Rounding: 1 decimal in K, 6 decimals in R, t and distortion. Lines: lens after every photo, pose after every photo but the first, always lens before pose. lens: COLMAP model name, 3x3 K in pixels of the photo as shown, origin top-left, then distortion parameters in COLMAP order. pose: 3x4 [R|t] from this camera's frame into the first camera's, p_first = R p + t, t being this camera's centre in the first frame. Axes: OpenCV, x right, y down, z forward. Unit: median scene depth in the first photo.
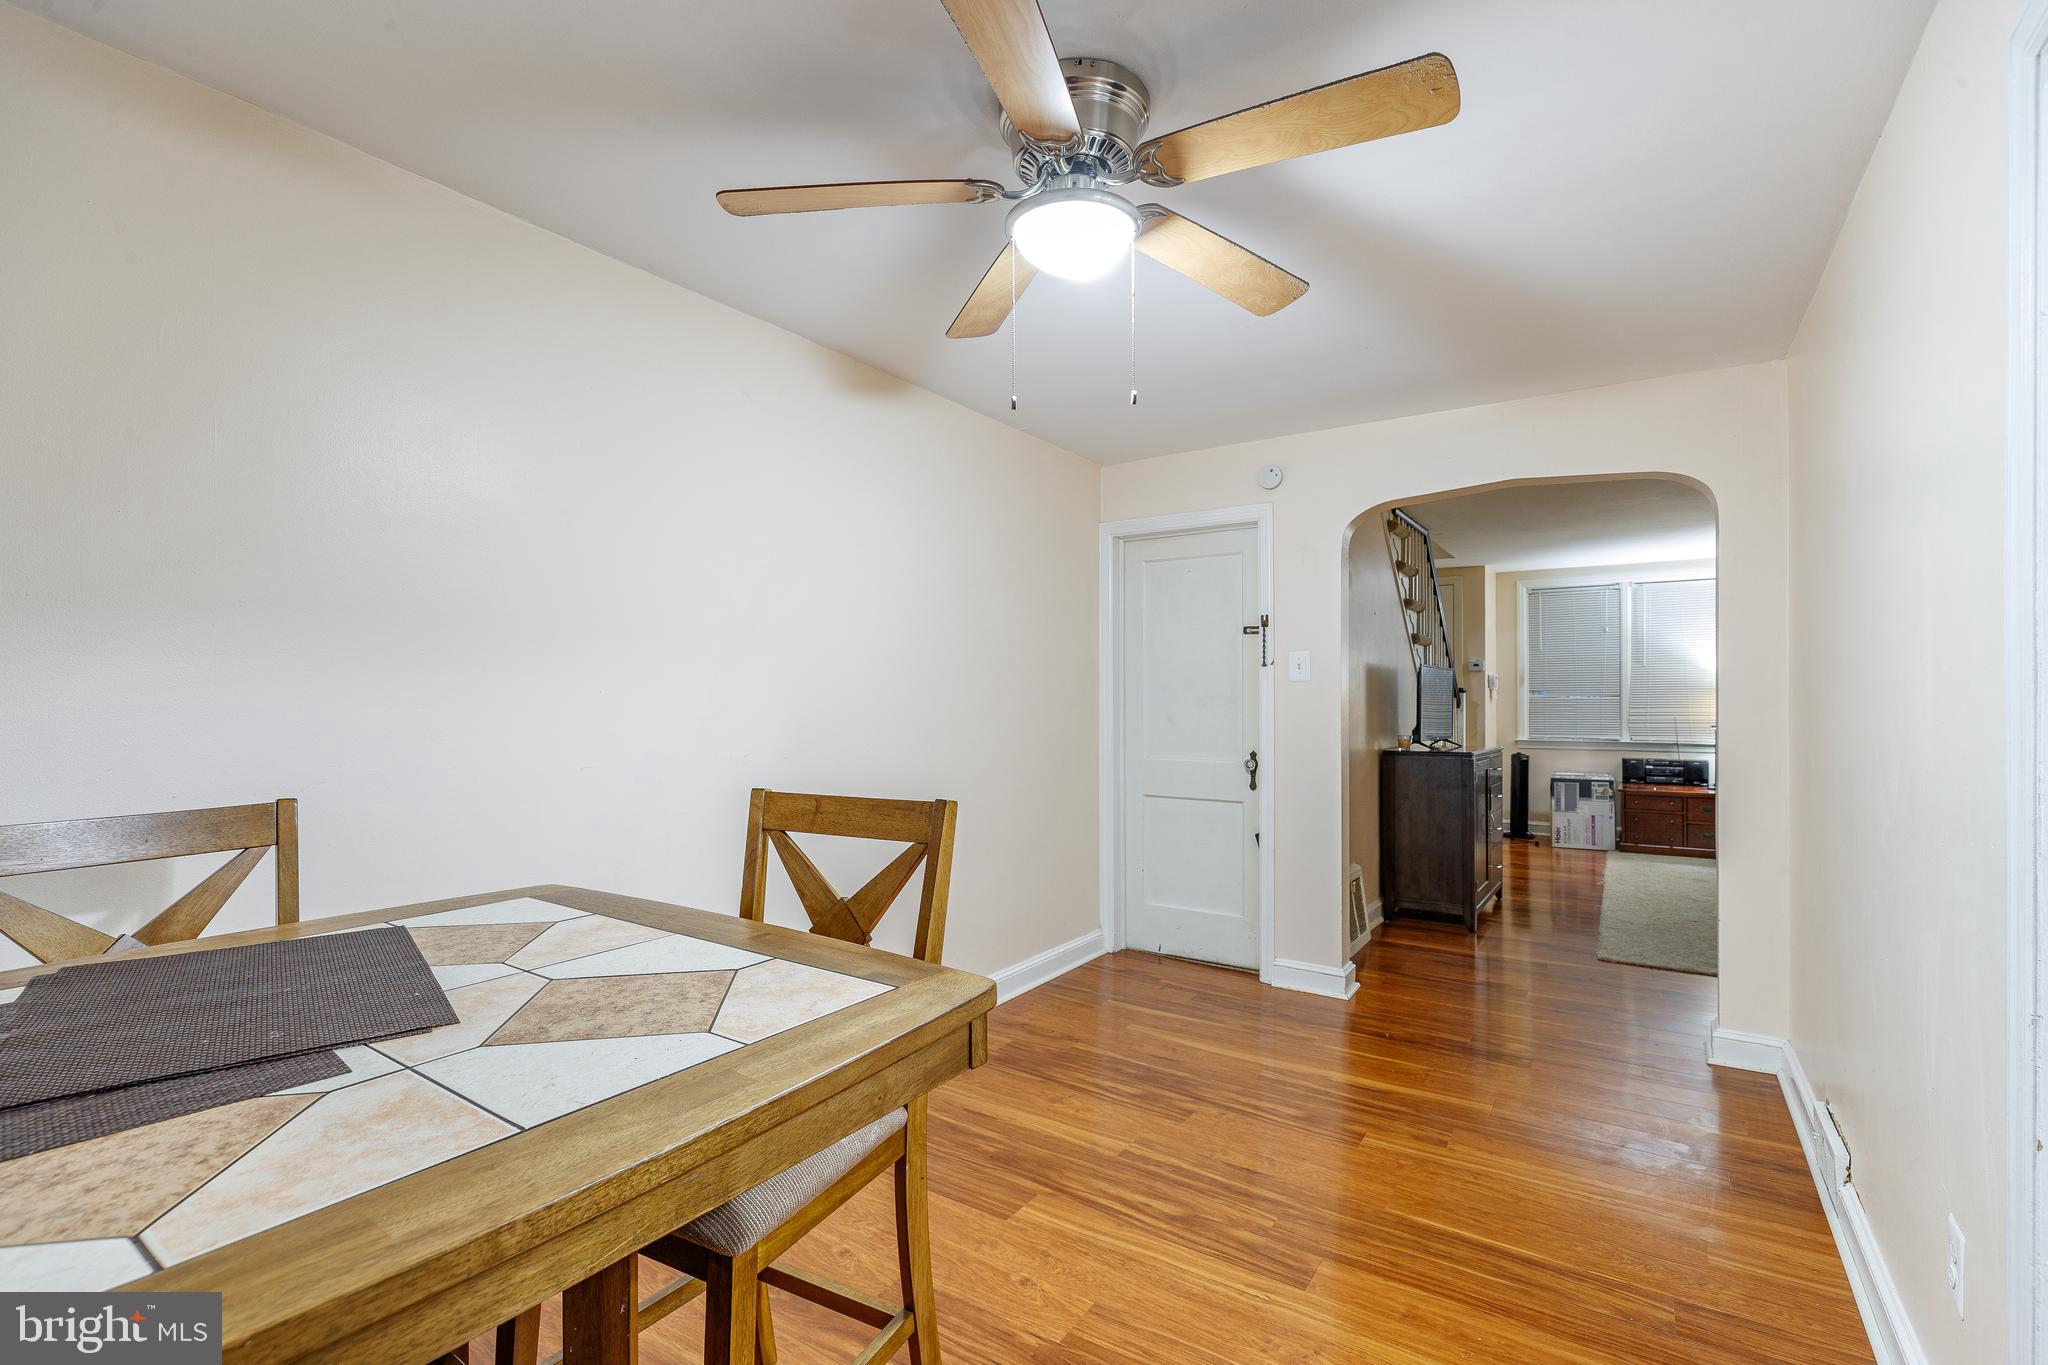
lens RADIAL K [[921.7, 0, 1007.6], [0, 921.7, 692.3], [0, 0, 1]] dist [0.004048, -0.000301]
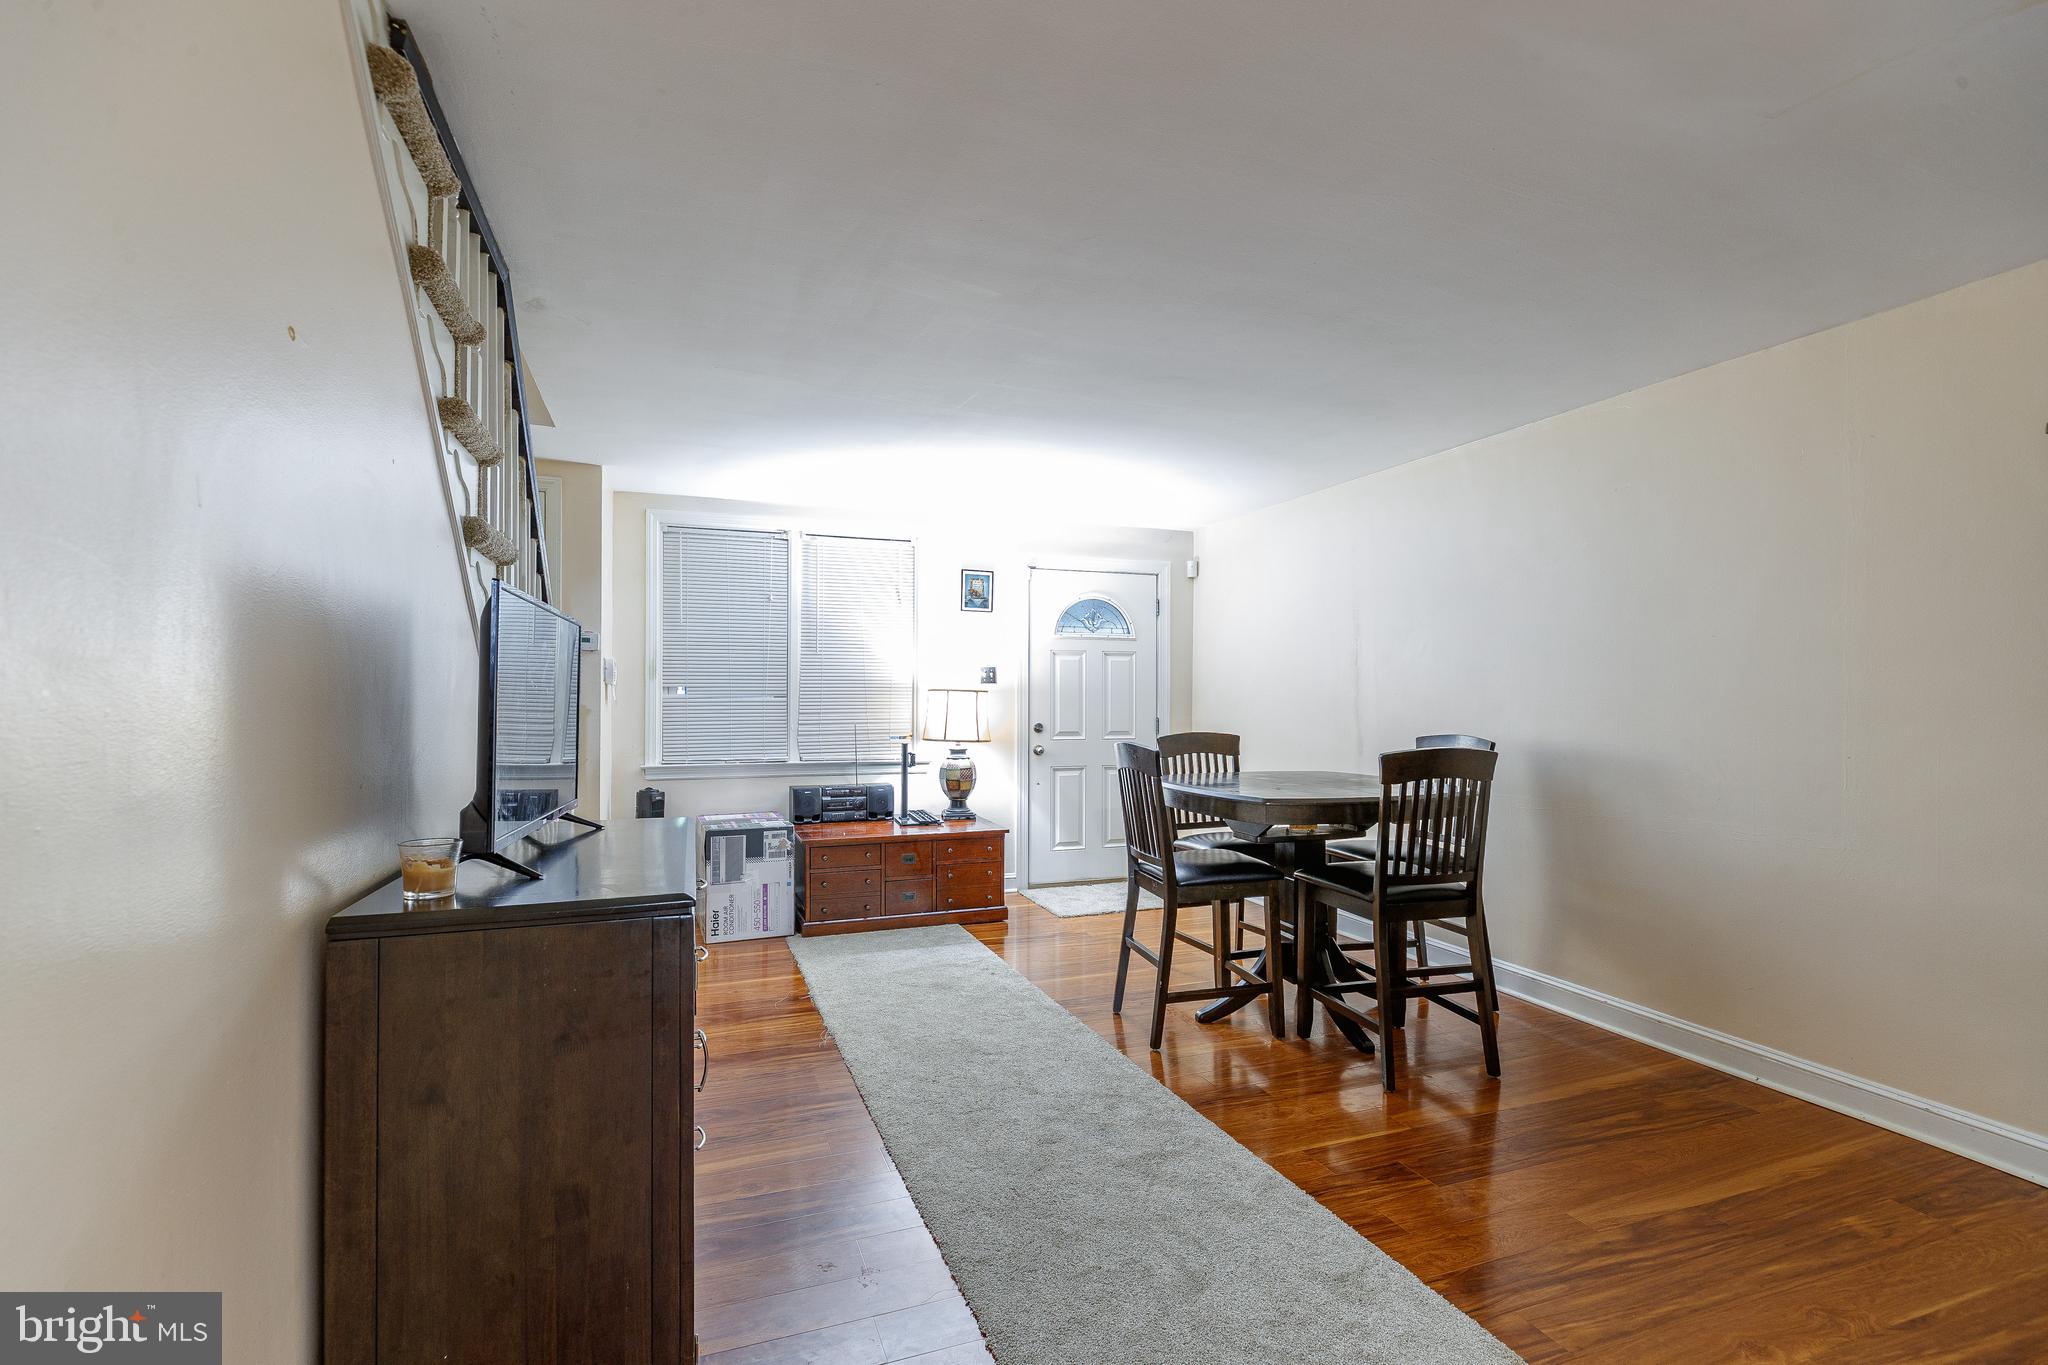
lens RADIAL K [[921.7, 0, 1005.7], [0, 921.7, 693.3], [0, 0, 1]] dist [0.004048, -0.000301]
pose [[0.587341, 0.006015, 0.809317, 0.214720], [-0.004792, 0.999981, -0.003954, 0.004033], [-0.809325, -0.001556, 0.587359, 0.487461]]
